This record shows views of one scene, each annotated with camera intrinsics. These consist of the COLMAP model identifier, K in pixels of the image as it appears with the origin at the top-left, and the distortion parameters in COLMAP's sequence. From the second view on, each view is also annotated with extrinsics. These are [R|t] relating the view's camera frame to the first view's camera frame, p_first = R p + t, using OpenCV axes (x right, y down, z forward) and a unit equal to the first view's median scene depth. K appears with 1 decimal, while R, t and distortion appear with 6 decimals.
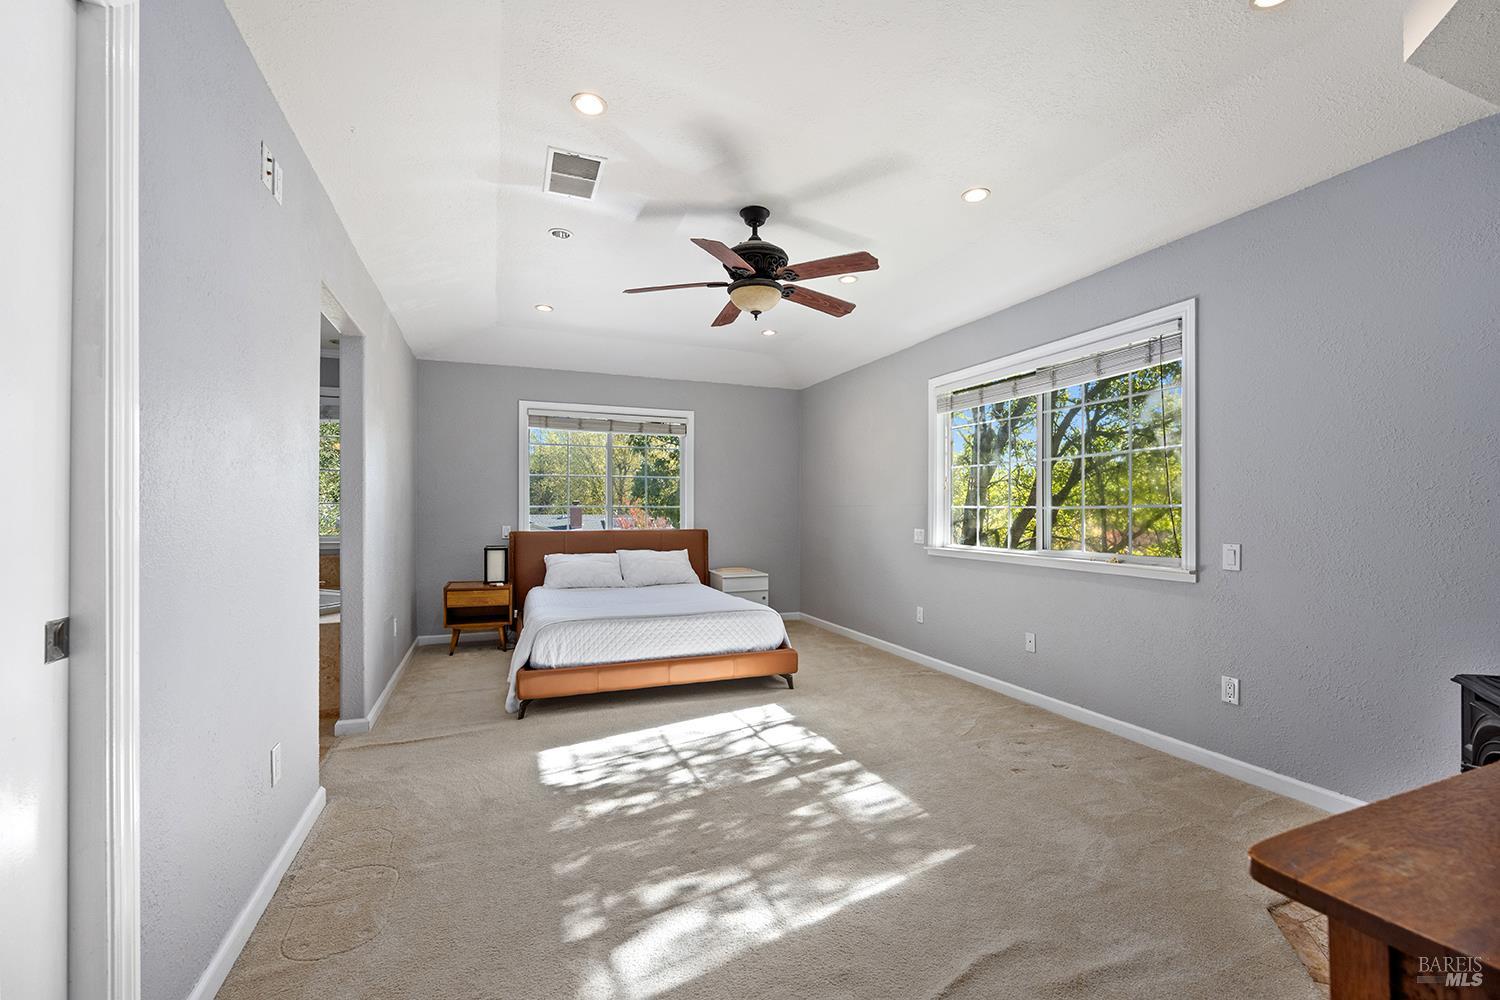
lens RADIAL K [[630.4, 0, 750.1], [0, 630.4, 510.4], [0, 0, 1]] dist [-0.000048, -0.000008]
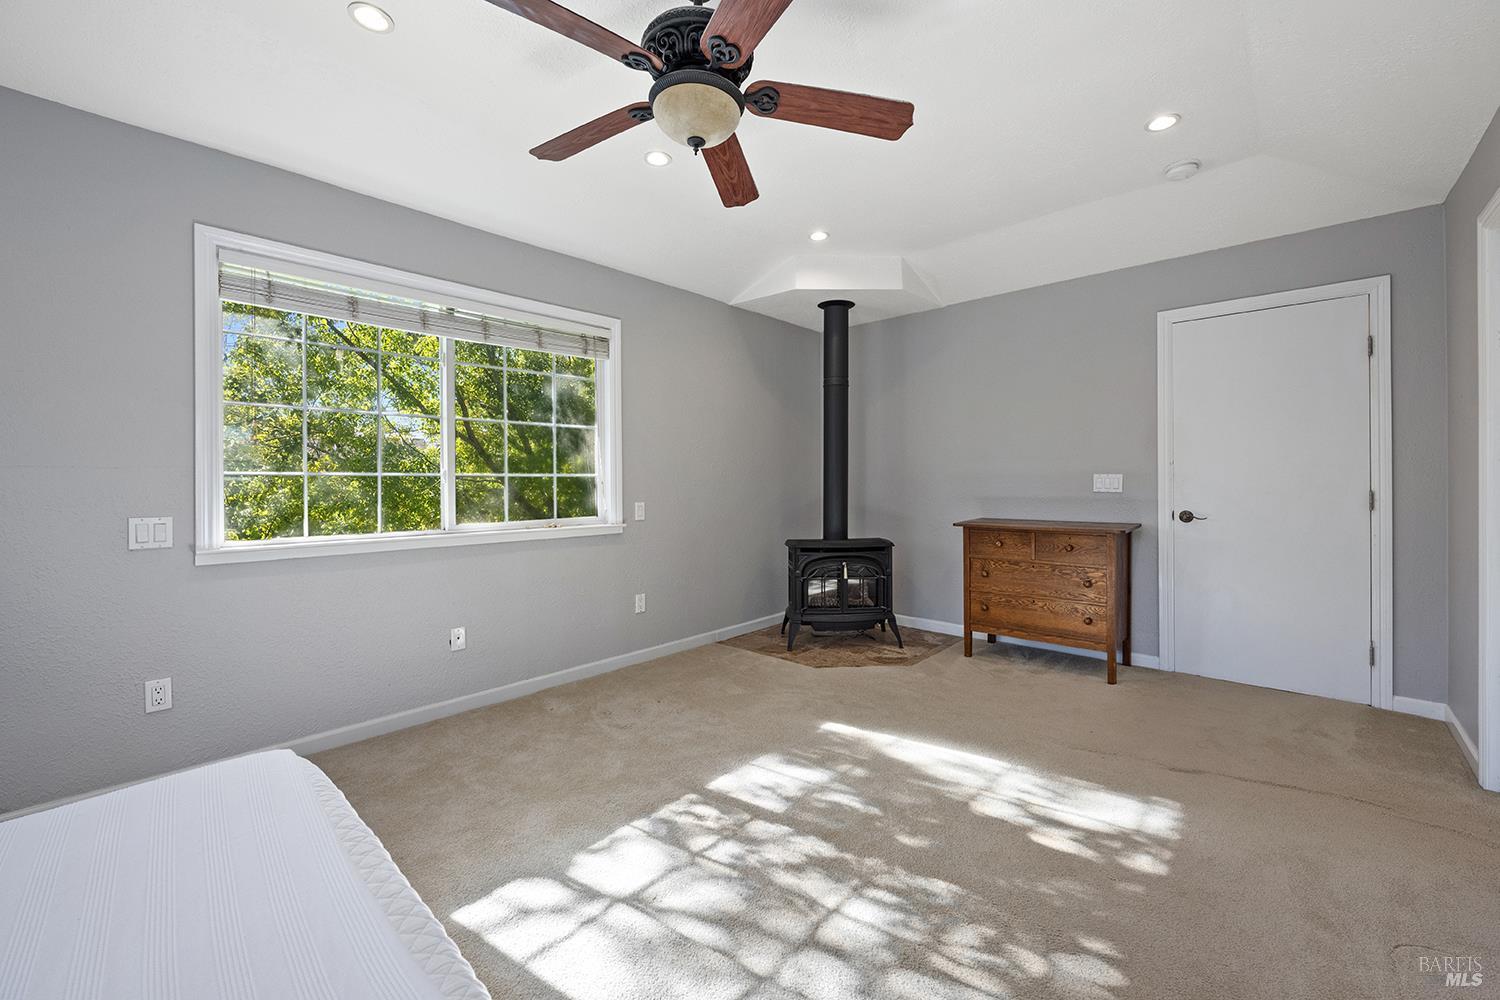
lens RADIAL K [[608.1, 0, 757.2], [0, 608.1, 477.8], [0, 0, 1]] dist [0.000246, 0.000033]
pose [[-0.433971, 0.002054, 0.900925, -0.485496], [0.002829, 0.999996, -0.000917, 0.000146], [-0.900923, 0.002151, -0.433974, 1.088536]]
